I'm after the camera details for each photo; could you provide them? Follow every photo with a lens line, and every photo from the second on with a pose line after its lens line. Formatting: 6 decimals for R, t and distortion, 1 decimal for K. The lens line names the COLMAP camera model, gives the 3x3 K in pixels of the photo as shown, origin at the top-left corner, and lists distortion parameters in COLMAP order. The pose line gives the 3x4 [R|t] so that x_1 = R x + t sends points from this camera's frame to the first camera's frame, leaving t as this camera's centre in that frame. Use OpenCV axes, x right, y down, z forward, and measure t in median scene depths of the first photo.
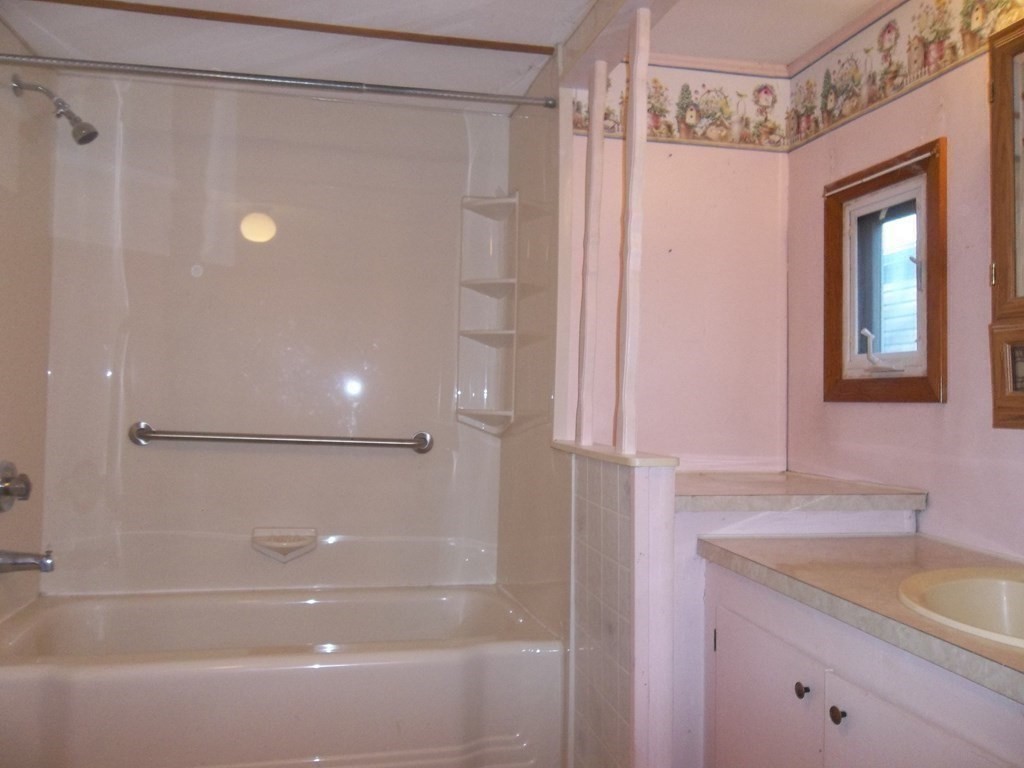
lens RADIAL K [[835.4, 0, 512.0], [0, 835.4, 384.0], [0, 0, 1]] dist [0.006284, -0.004094]
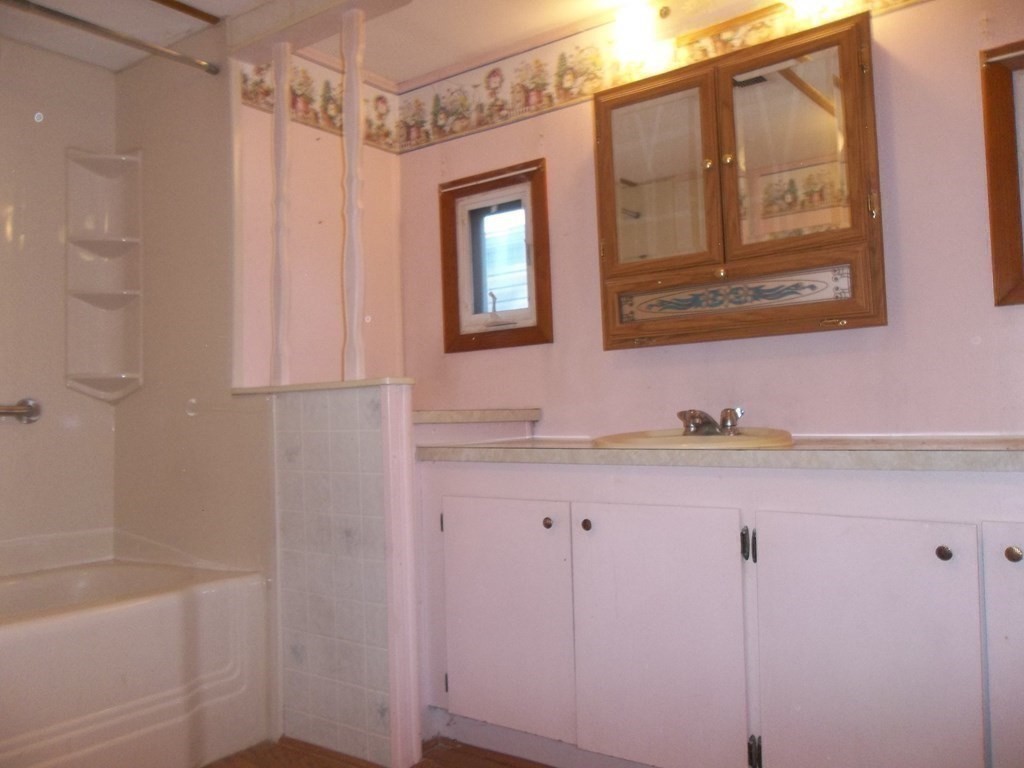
lens RADIAL K [[832.5, 0, 512.0], [0, 832.5, 384.0], [0, 0, 1]] dist [-0.004794, 0.004404]
pose [[0.755743, -0.012858, 0.654742, -0.401742], [0.033027, 0.999283, -0.018498, 0.100875], [-0.654034, 0.035604, 0.755626, -0.020933]]
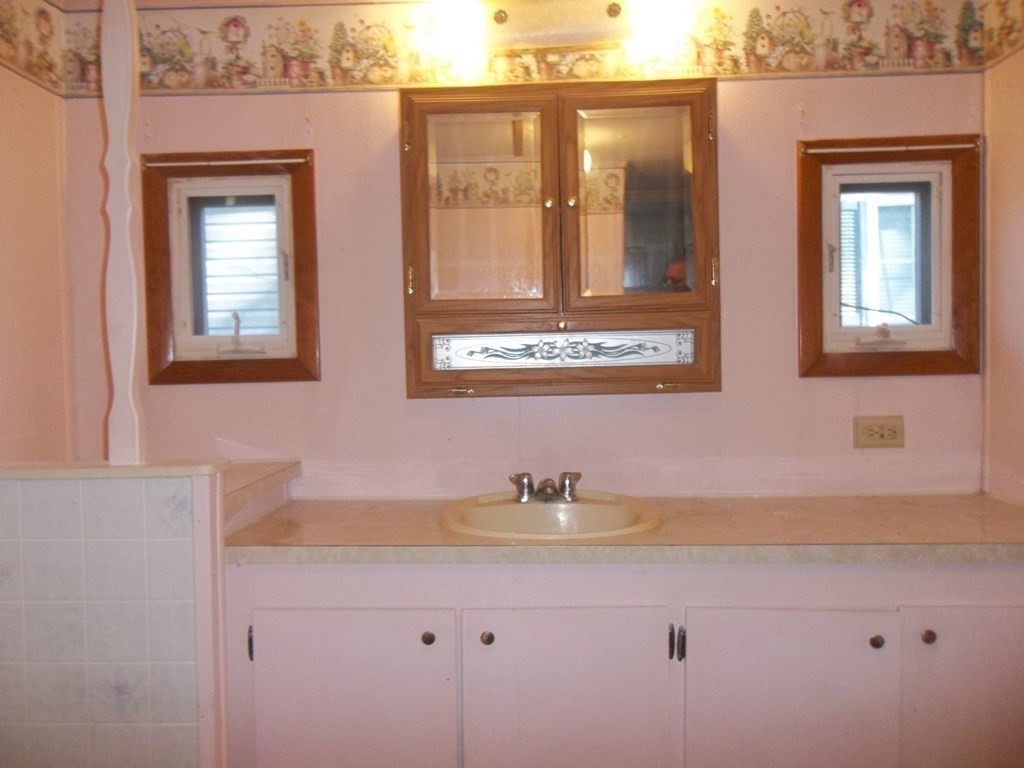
lens RADIAL K [[832.5, 0, 512.0], [0, 832.5, 384.0], [0, 0, 1]] dist [-0.004794, 0.004404]
pose [[0.246684, -0.062822, 0.967058, -0.469631], [0.009965, 0.998008, 0.062291, -0.036242], [-0.969045, -0.005729, 0.246819, 0.392610]]
